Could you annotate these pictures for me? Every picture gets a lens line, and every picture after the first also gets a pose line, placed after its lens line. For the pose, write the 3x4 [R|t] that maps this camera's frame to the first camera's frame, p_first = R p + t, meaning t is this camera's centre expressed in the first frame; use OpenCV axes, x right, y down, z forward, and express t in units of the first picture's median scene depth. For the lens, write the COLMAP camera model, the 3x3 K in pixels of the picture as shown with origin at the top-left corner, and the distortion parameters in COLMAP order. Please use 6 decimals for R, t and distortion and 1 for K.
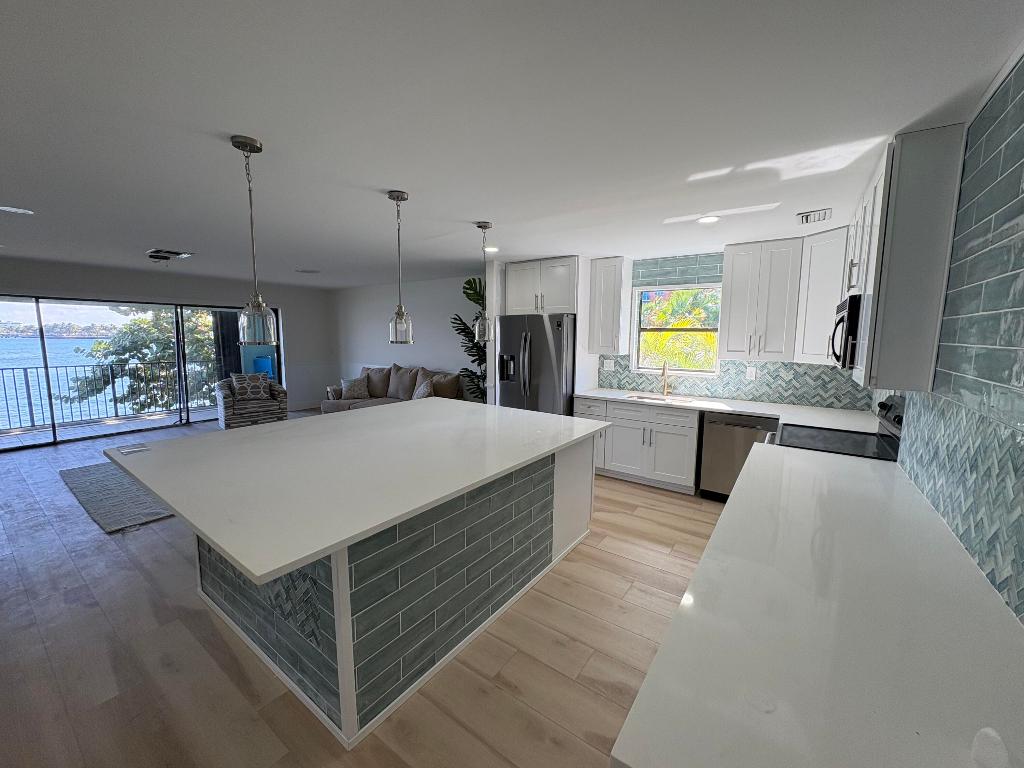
lens RADIAL K [[407.4, 0, 512.0], [0, 407.4, 384.0], [0, 0, 1]] dist [0.001518, 0.000242]
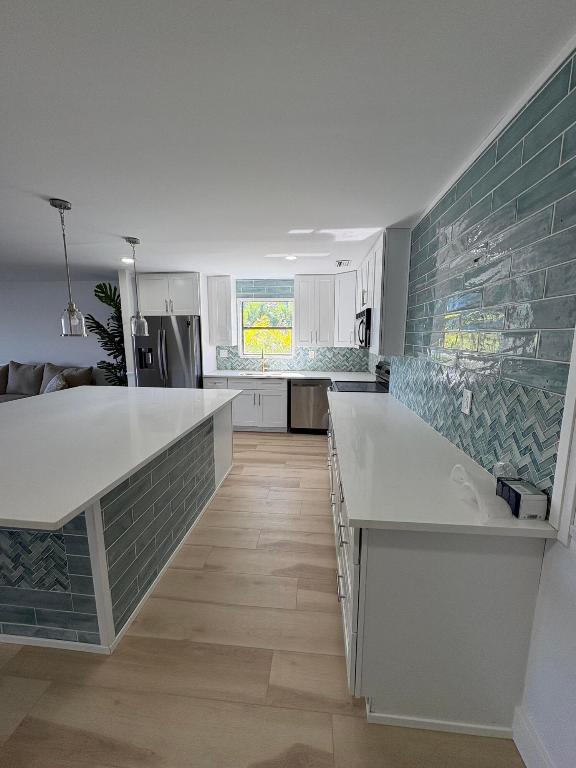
lens RADIAL K [[305.6, 0, 288.0], [0, 305.6, 384.0], [0, 0, 1]] dist [0.001518, 0.000242]
pose [[0.865639, -0.085311, 0.493346, -0.118196], [0.065278, 0.996196, 0.057726, 0.014878], [-0.496394, -0.017766, 0.867915, -0.032580]]
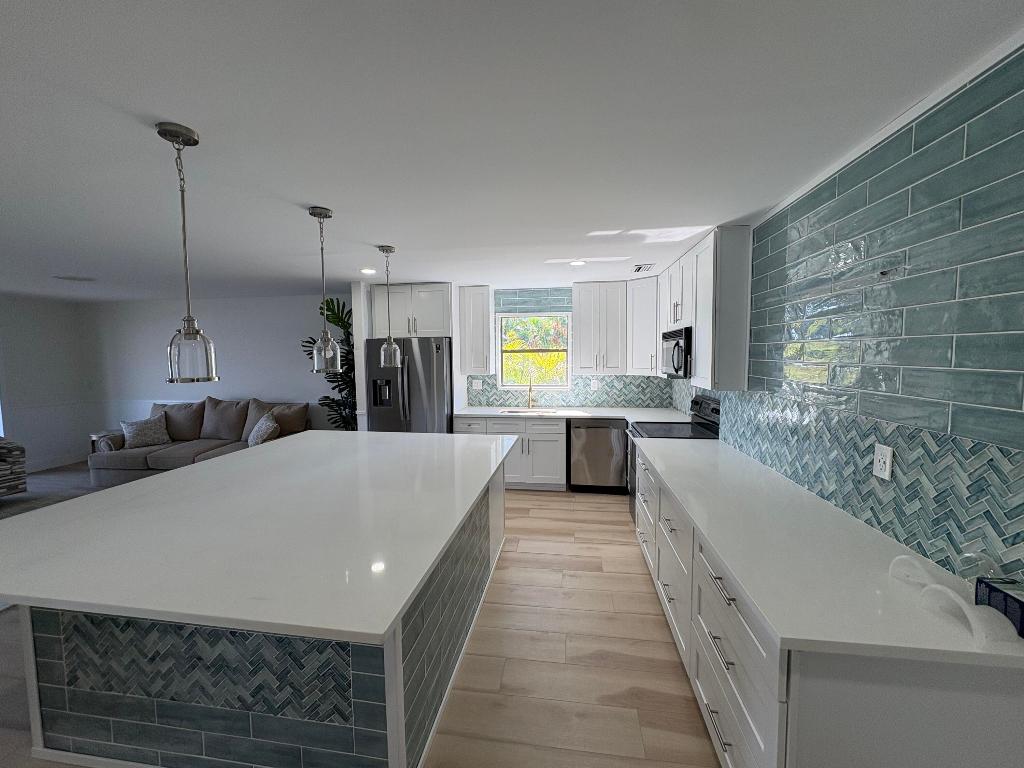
lens RADIAL K [[407.4, 0, 512.0], [0, 407.4, 384.0], [0, 0, 1]] dist [0.001518, 0.000242]
pose [[0.888525, -0.052011, 0.455870, -0.202924], [0.073724, 0.996828, -0.029964, -0.010396], [-0.452866, 0.060232, 0.889542, 0.006217]]
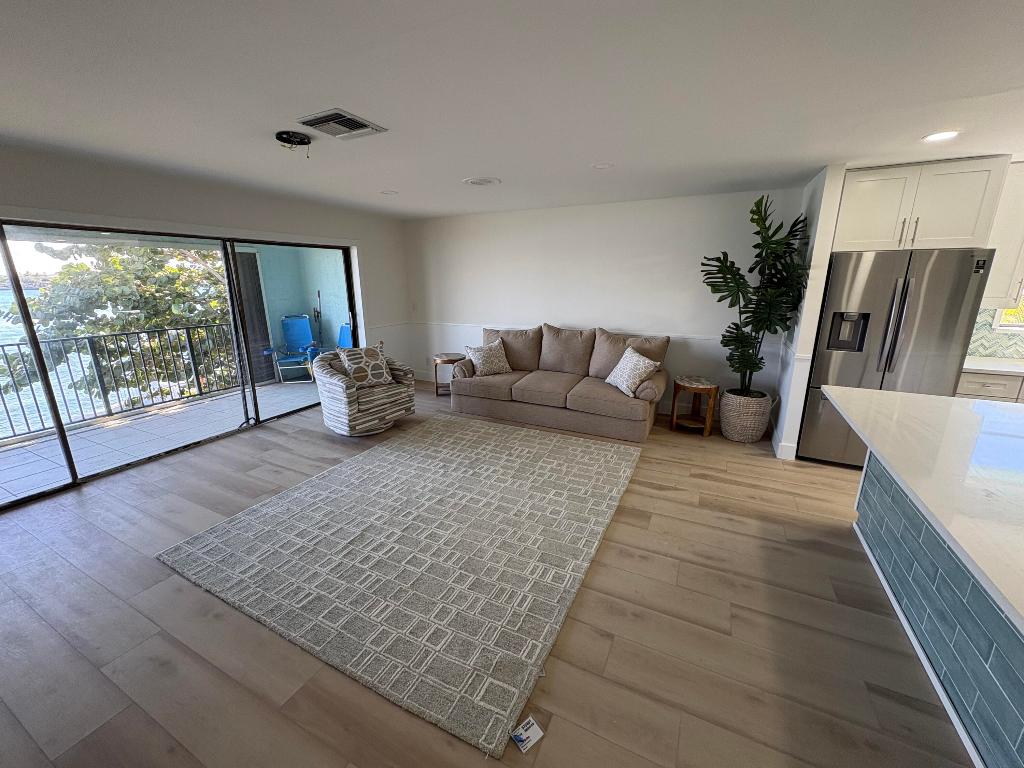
lens RADIAL K [[407.4, 0, 512.0], [0, 407.4, 384.0], [0, 0, 1]] dist [0.001518, 0.000242]
pose [[0.987485, -0.052135, 0.148849, -0.776965], [0.032009, 0.990392, 0.134536, -0.072382], [-0.154433, -0.128088, 0.979665, 0.469852]]
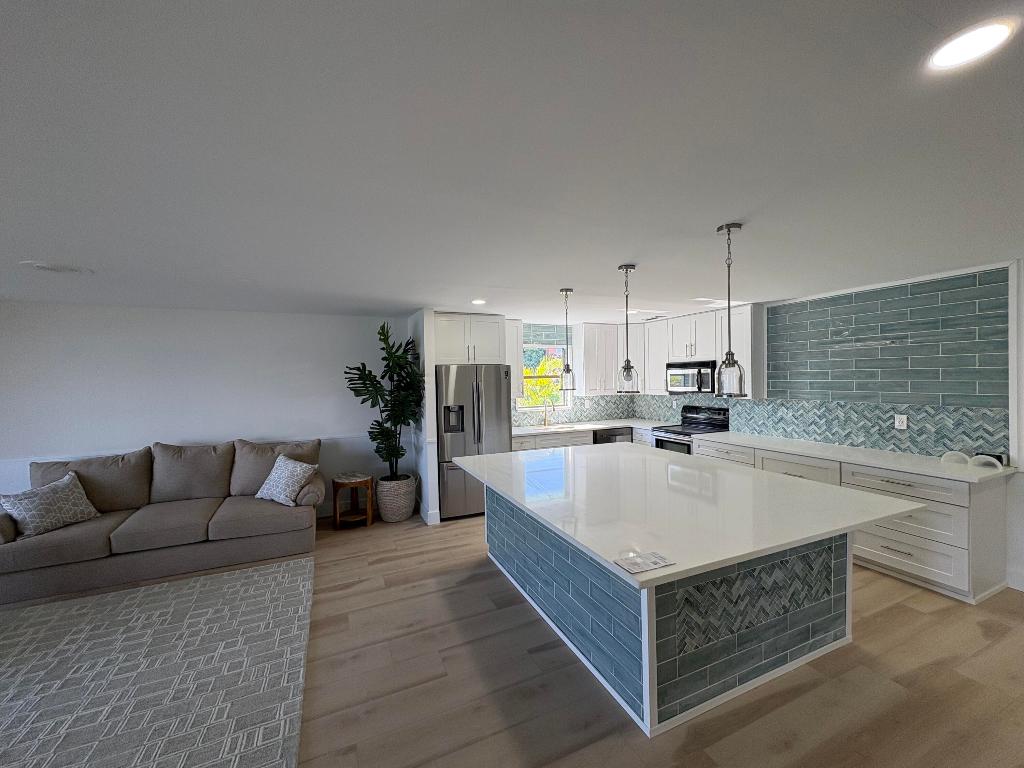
lens RADIAL K [[407.4, 0, 512.0], [0, 407.4, 384.0], [0, 0, 1]] dist [0.001518, 0.000242]
pose [[0.503986, -0.032628, 0.863095, -0.895210], [0.128085, 0.991060, -0.037328, -0.078837], [-0.854162, 0.129362, 0.503660, 0.444335]]
